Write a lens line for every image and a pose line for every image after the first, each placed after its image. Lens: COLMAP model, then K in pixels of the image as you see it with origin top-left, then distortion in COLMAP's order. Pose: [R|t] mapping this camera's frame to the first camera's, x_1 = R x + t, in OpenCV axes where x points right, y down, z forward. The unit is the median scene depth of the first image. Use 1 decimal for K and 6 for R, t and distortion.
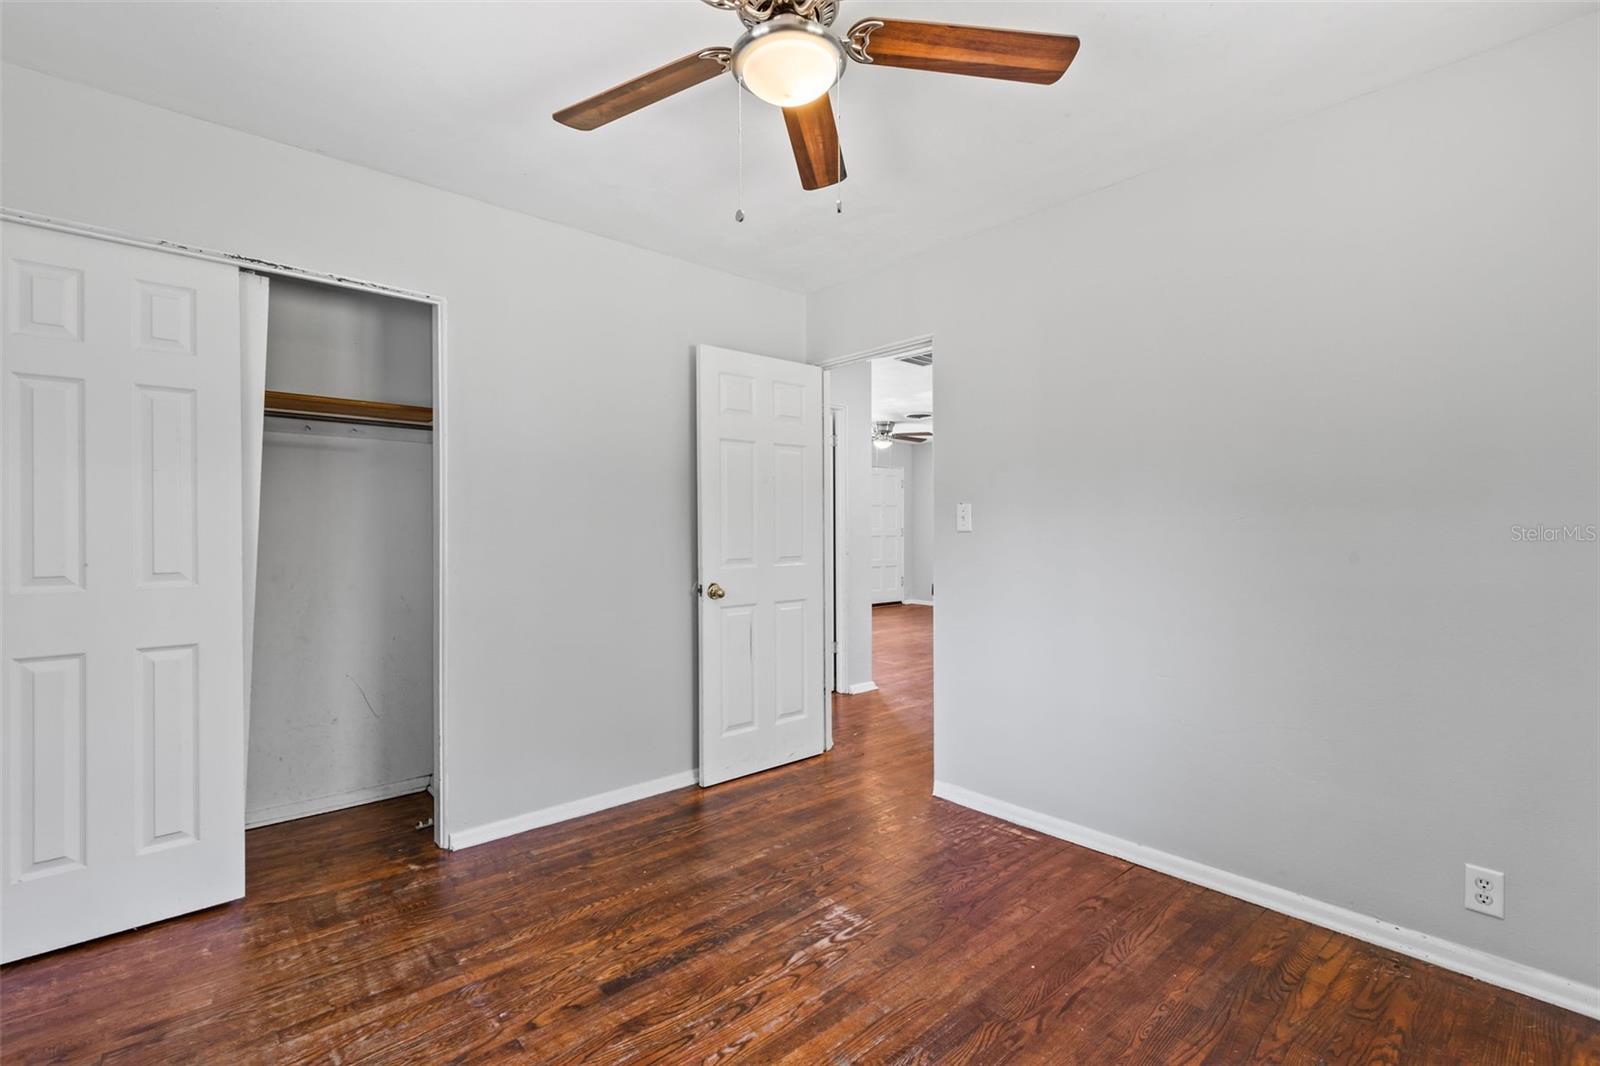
lens RADIAL K [[722.6, 0, 811.4], [0, 722.6, 515.4], [0, 0, 1]] dist [0.007646, -0.001855]
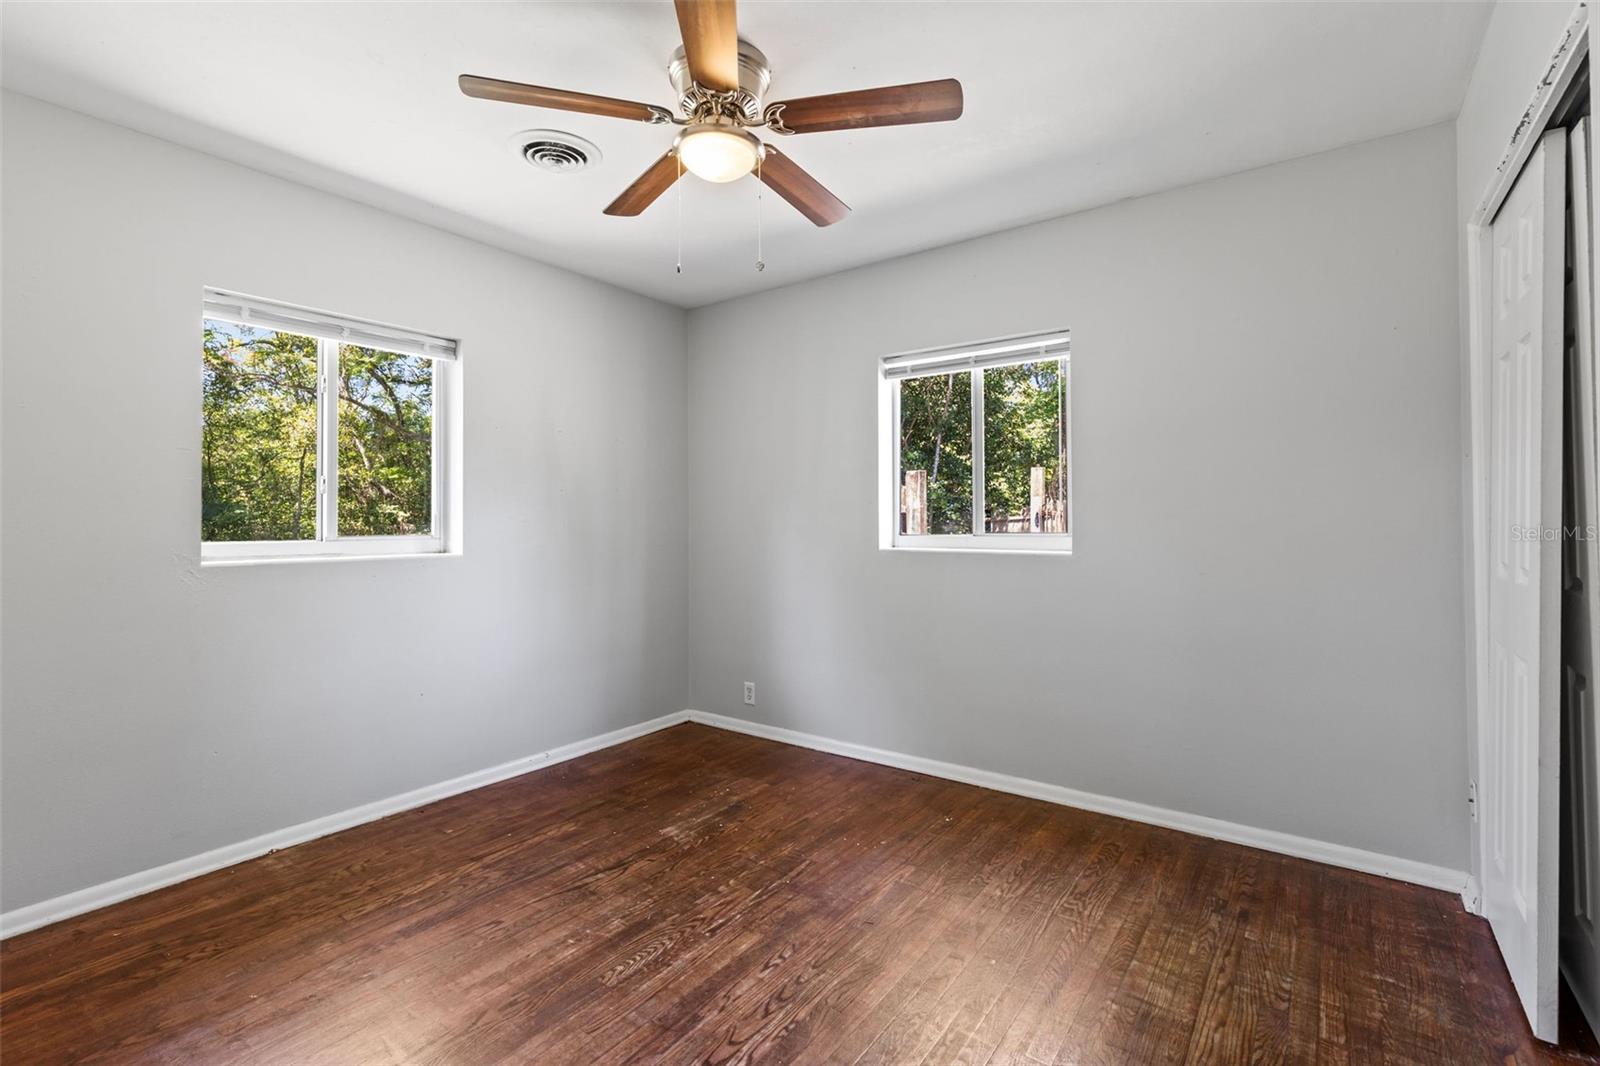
lens RADIAL K [[722.6, 0, 804.3], [0, 722.6, 519.6], [0, 0, 1]] dist [0.007646, -0.001855]
pose [[-0.979400, 0.004469, -0.201882, 0.071295], [0.008137, 0.999817, -0.017342, 0.037294], [0.201767, -0.018627, -0.979256, 2.002587]]
